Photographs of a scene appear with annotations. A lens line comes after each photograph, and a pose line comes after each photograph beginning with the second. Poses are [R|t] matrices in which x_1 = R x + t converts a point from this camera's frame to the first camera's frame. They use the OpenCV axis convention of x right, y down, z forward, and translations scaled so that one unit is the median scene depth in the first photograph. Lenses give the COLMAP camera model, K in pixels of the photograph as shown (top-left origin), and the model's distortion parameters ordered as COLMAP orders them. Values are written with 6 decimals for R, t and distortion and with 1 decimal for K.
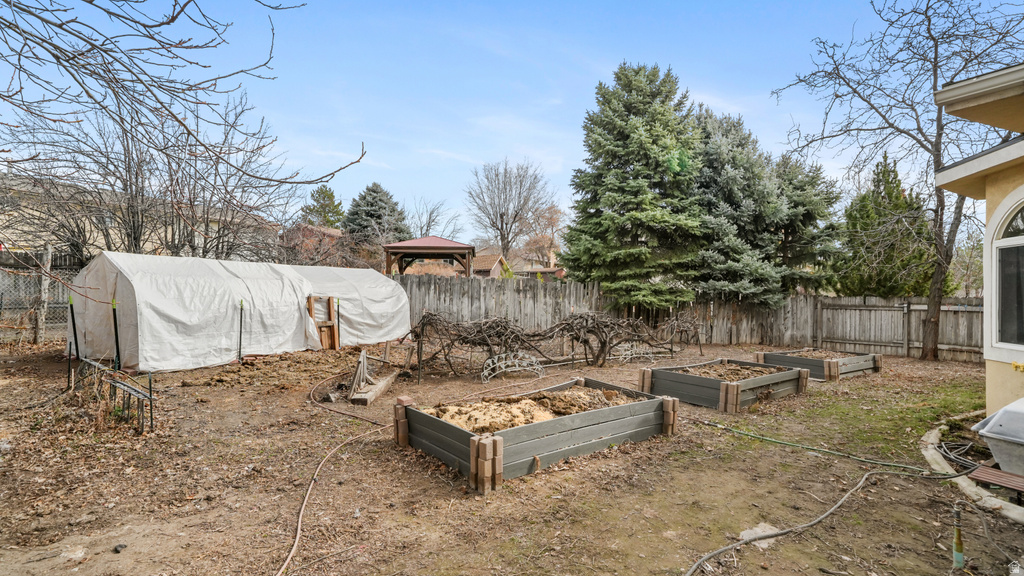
lens RADIAL K [[464.4, 0, 512.0], [0, 464.4, 288.0], [0, 0, 1]] dist [0.001092, 0.000018]
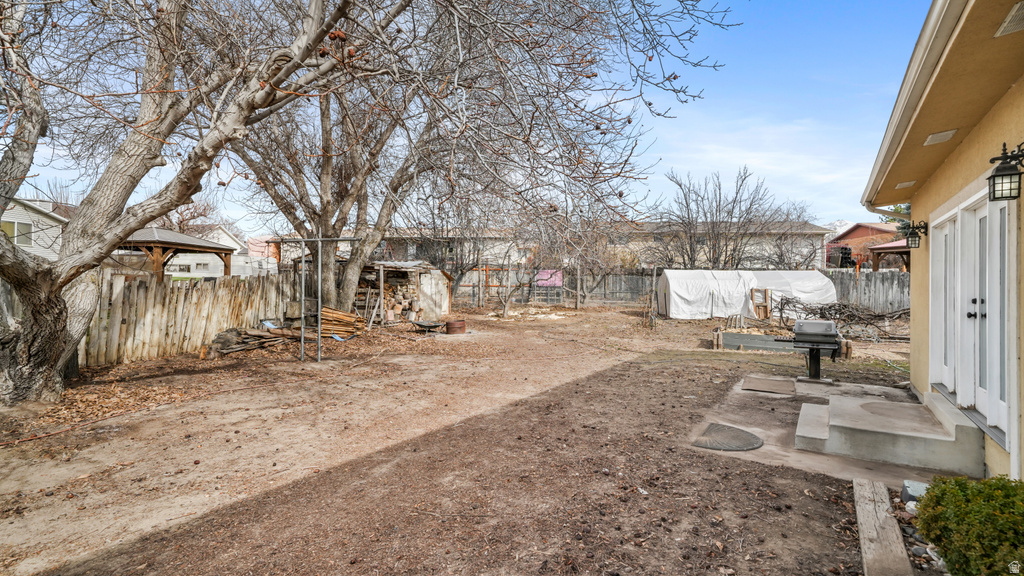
lens RADIAL K [[464.4, 0, 512.0], [0, 464.4, 288.0], [0, 0, 1]] dist [0.001092, 0.000018]
pose [[0.379530, -0.004610, -0.925168, 0.974680], [0.007063, 0.999973, -0.002085, 0.015169], [0.925153, -0.005743, 0.379552, -0.596985]]
